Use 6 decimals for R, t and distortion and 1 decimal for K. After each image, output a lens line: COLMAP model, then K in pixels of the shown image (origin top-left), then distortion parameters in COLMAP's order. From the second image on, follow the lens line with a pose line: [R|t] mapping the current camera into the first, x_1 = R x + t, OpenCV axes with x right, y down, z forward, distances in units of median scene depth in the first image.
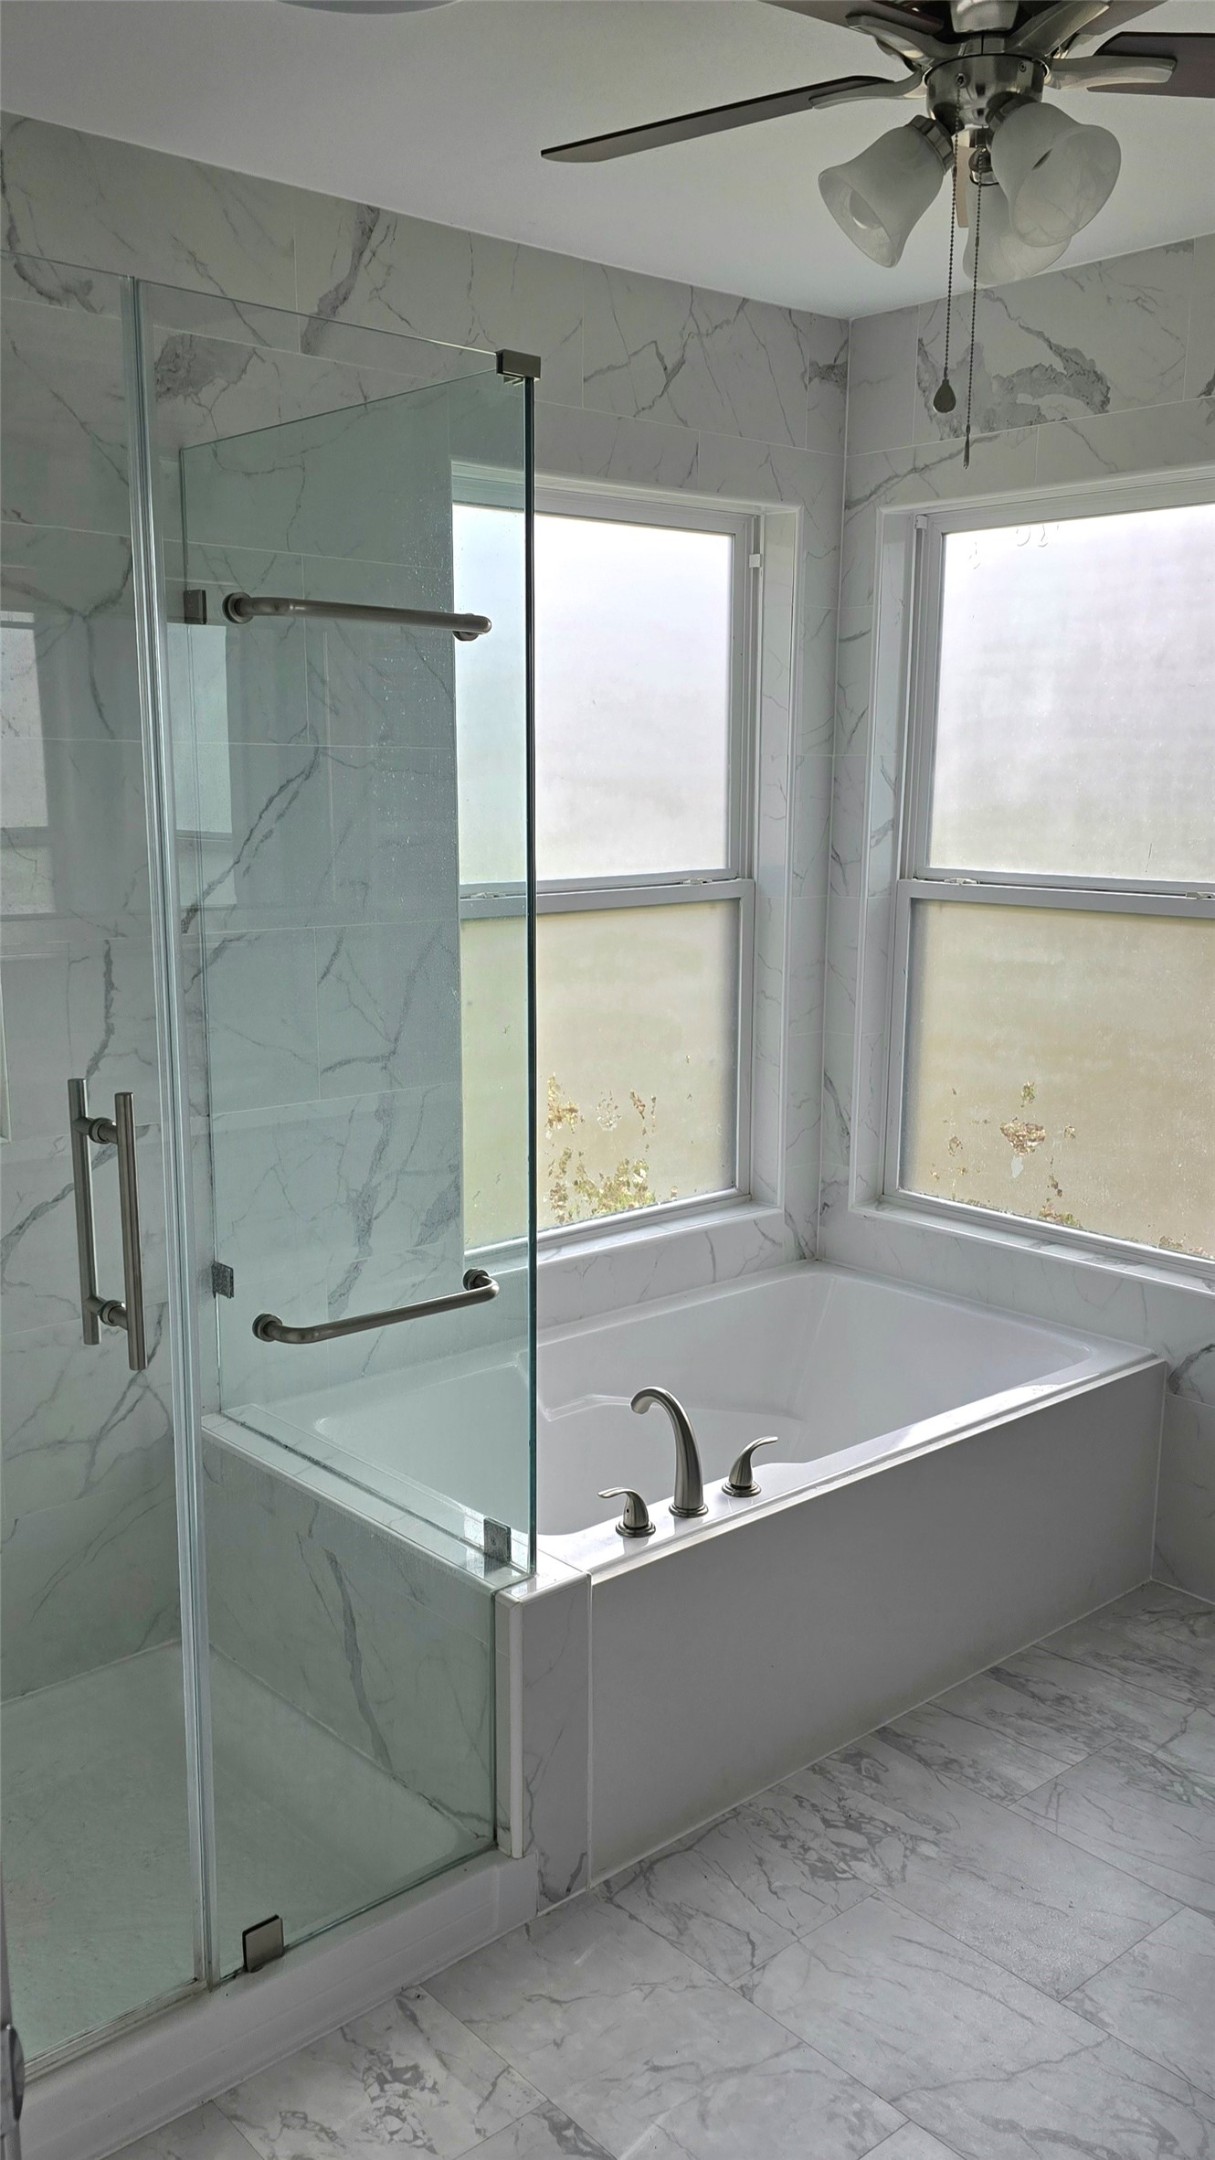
lens RADIAL K [[1754.3, 0, 606.9], [0, 1754.3, 1085.6], [0, 0, 1]] dist [0.040658, -0.011174]
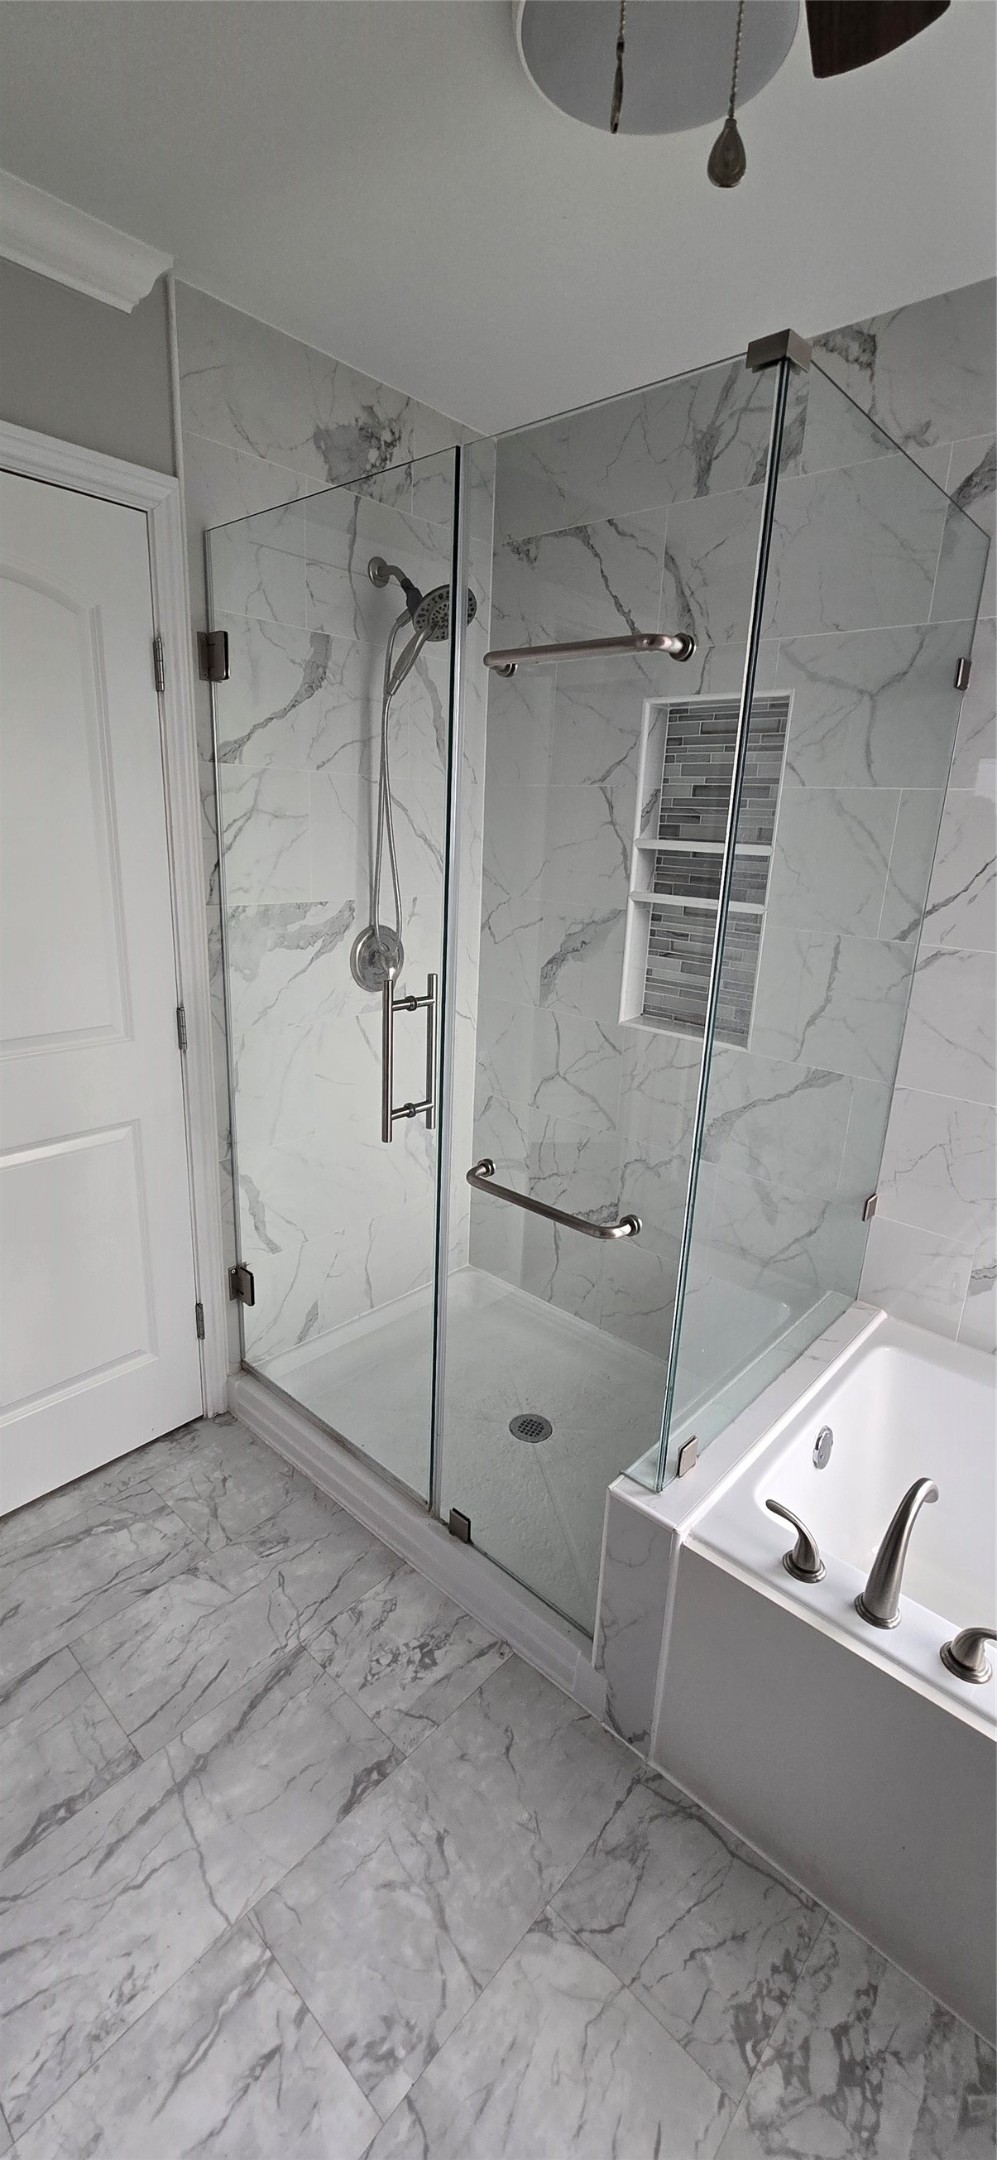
lens RADIAL K [[881.1, 0, 489.9], [0, 881.1, 1053.4], [0, 0, 1]] dist [0.004861, 0.001040]
pose [[0.121393, 0.250530, -0.960468, 0.463577], [-0.212934, 0.951670, 0.221322, -0.110771], [0.969496, 0.177649, 0.168873, 0.784040]]
